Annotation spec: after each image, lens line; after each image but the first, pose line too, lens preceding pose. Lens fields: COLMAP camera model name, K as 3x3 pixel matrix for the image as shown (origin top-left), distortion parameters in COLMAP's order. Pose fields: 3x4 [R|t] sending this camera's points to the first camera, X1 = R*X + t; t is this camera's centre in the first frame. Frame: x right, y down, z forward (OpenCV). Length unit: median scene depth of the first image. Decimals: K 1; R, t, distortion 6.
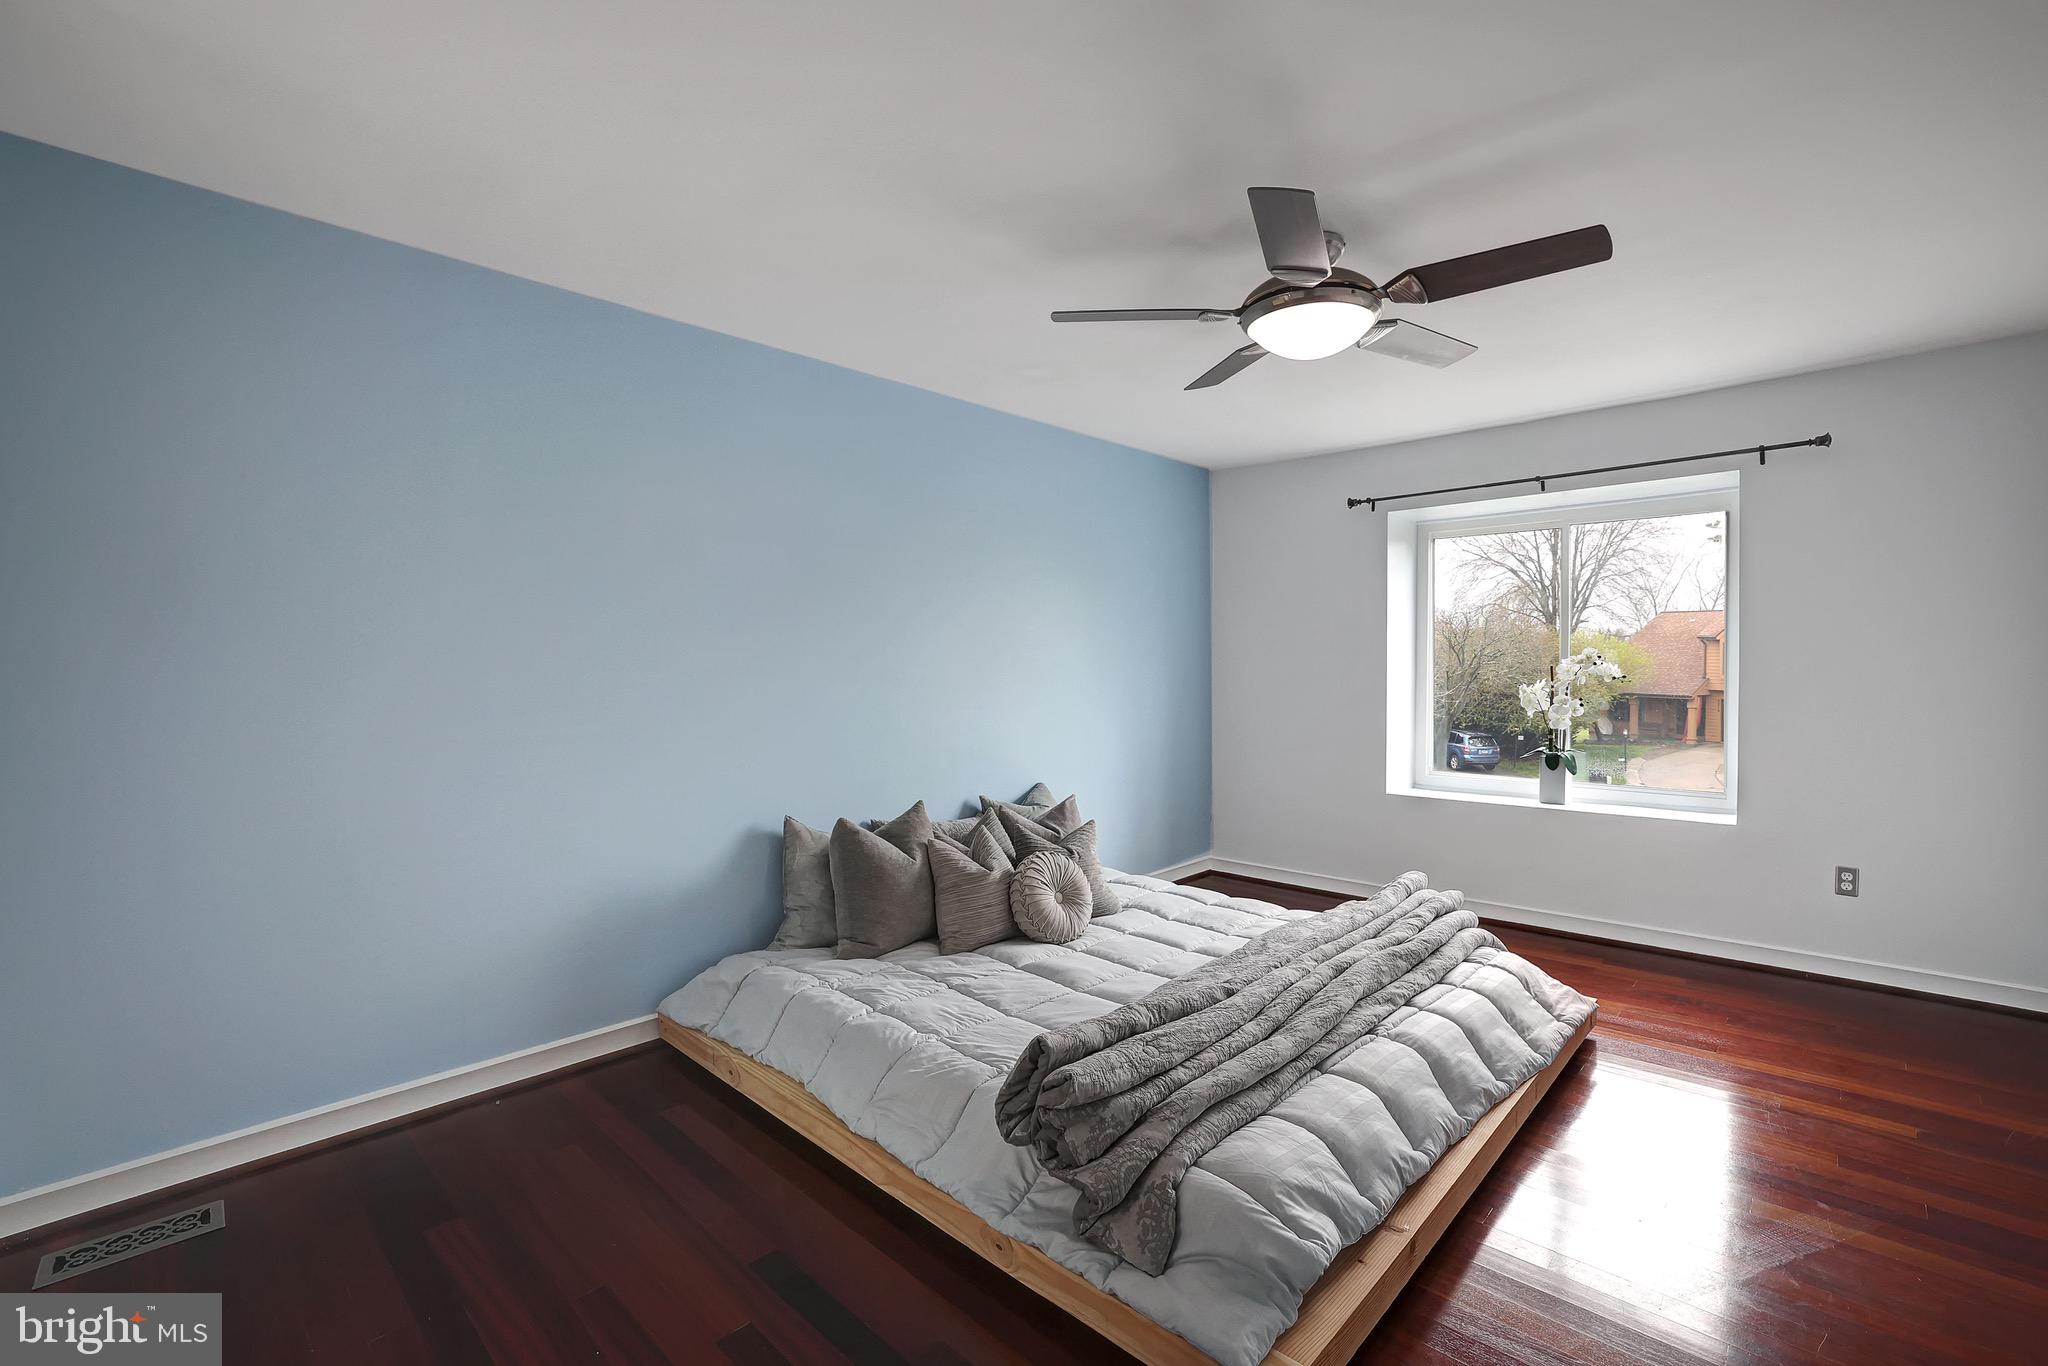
lens RADIAL K [[898.4, 0, 1030.7], [0, 898.4, 671.4], [0, 0, 1]] dist [-0.050681, 0.019409]
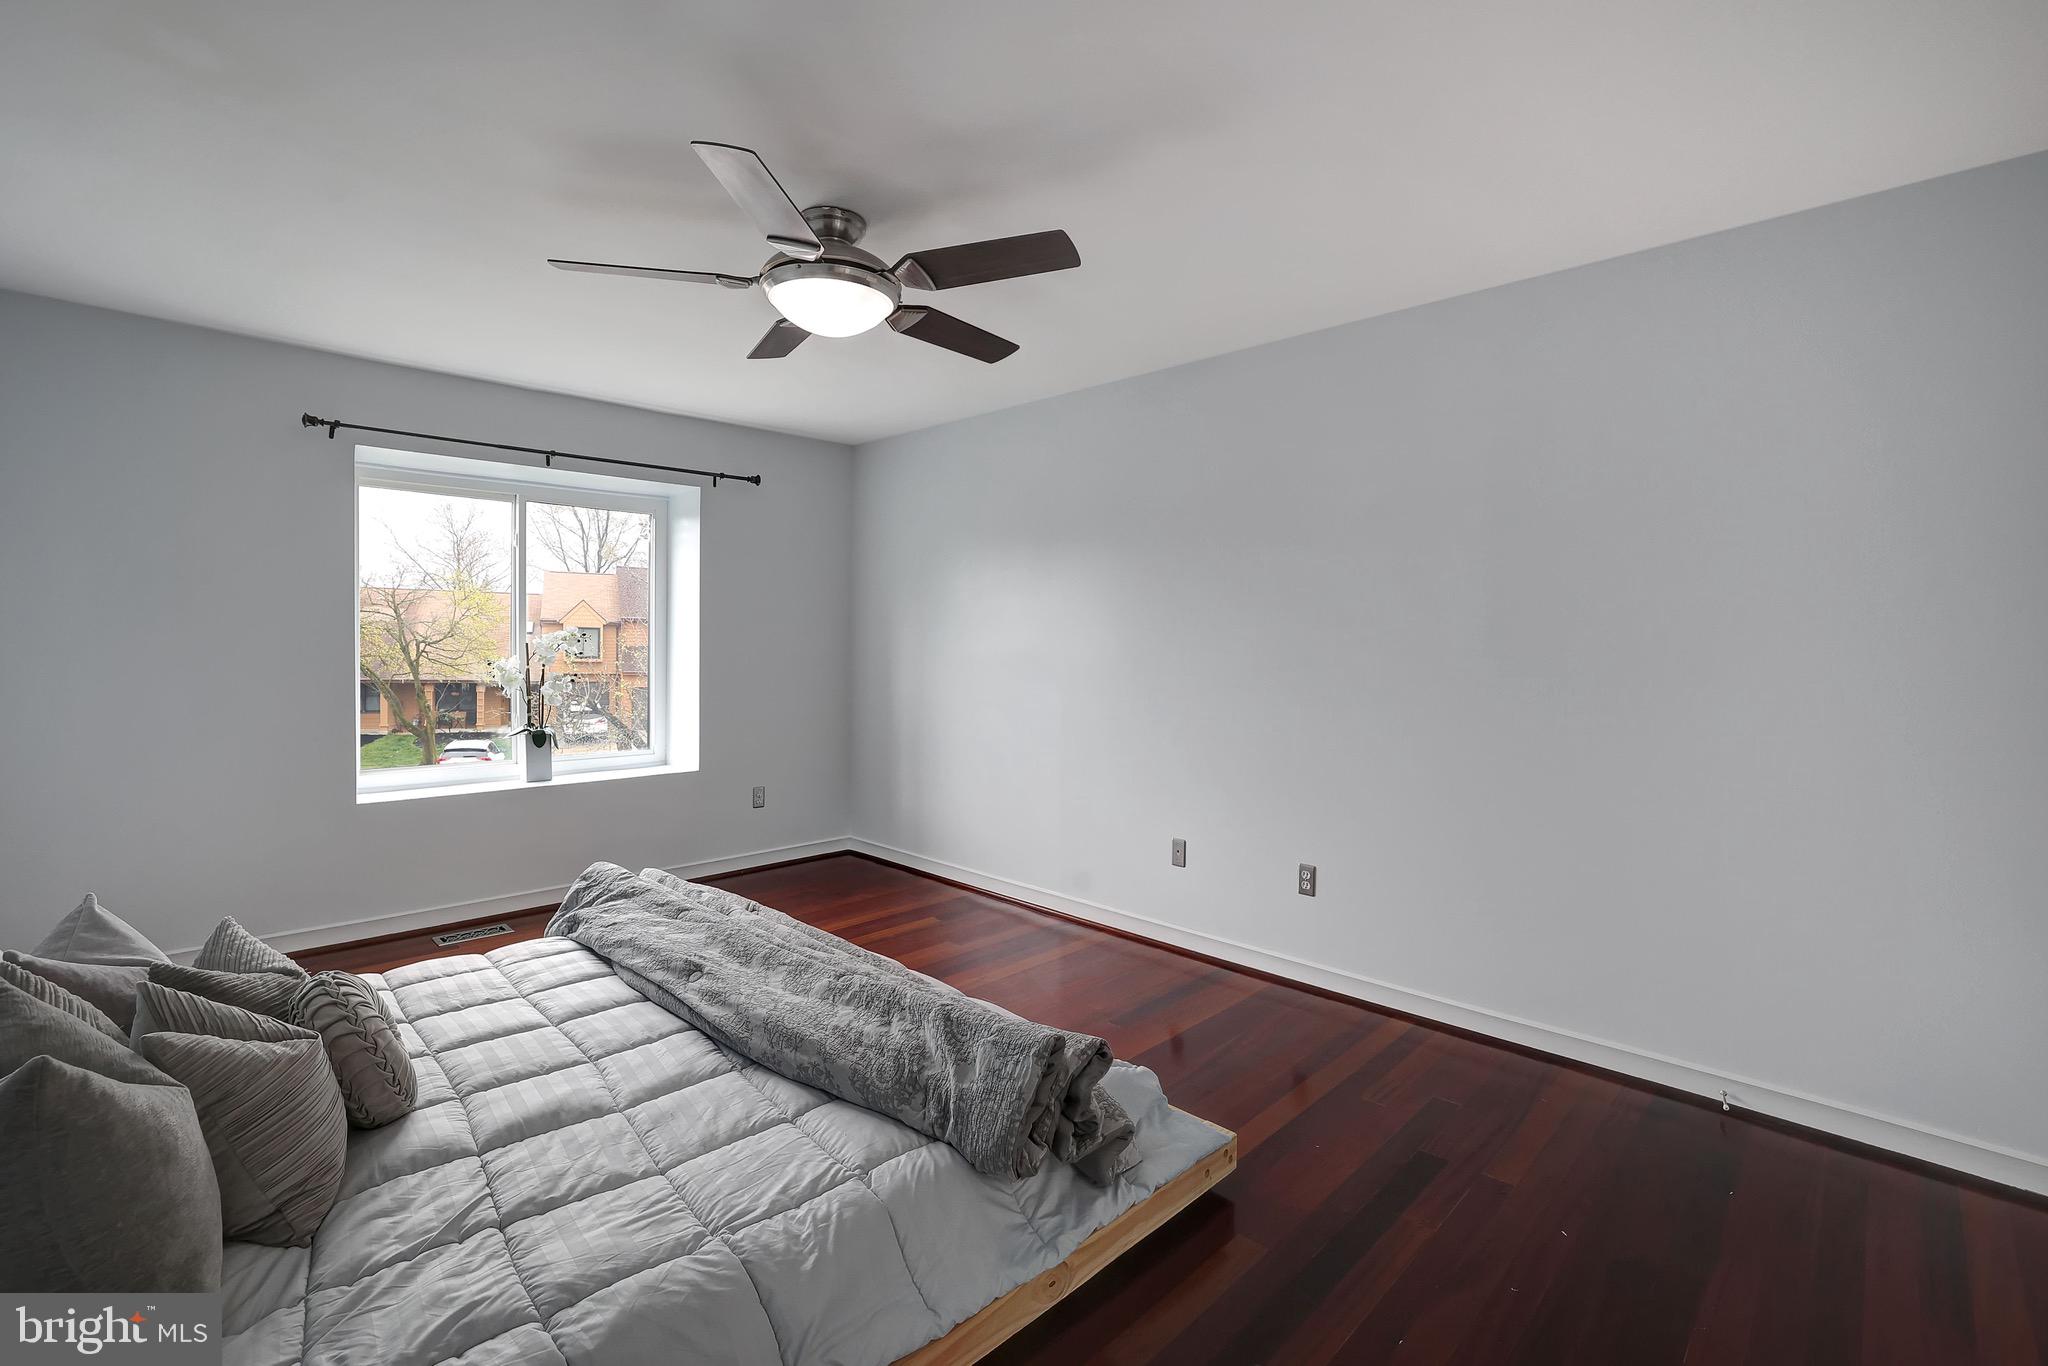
lens RADIAL K [[898.4, 0, 1030.7], [0, 898.4, 671.4], [0, 0, 1]] dist [-0.050681, 0.019409]
pose [[0.017572, -0.026089, 0.999505, -0.569456], [0.000689, 0.999660, 0.026081, 0.000440], [-0.999845, 0.000231, 0.017584, 0.621204]]
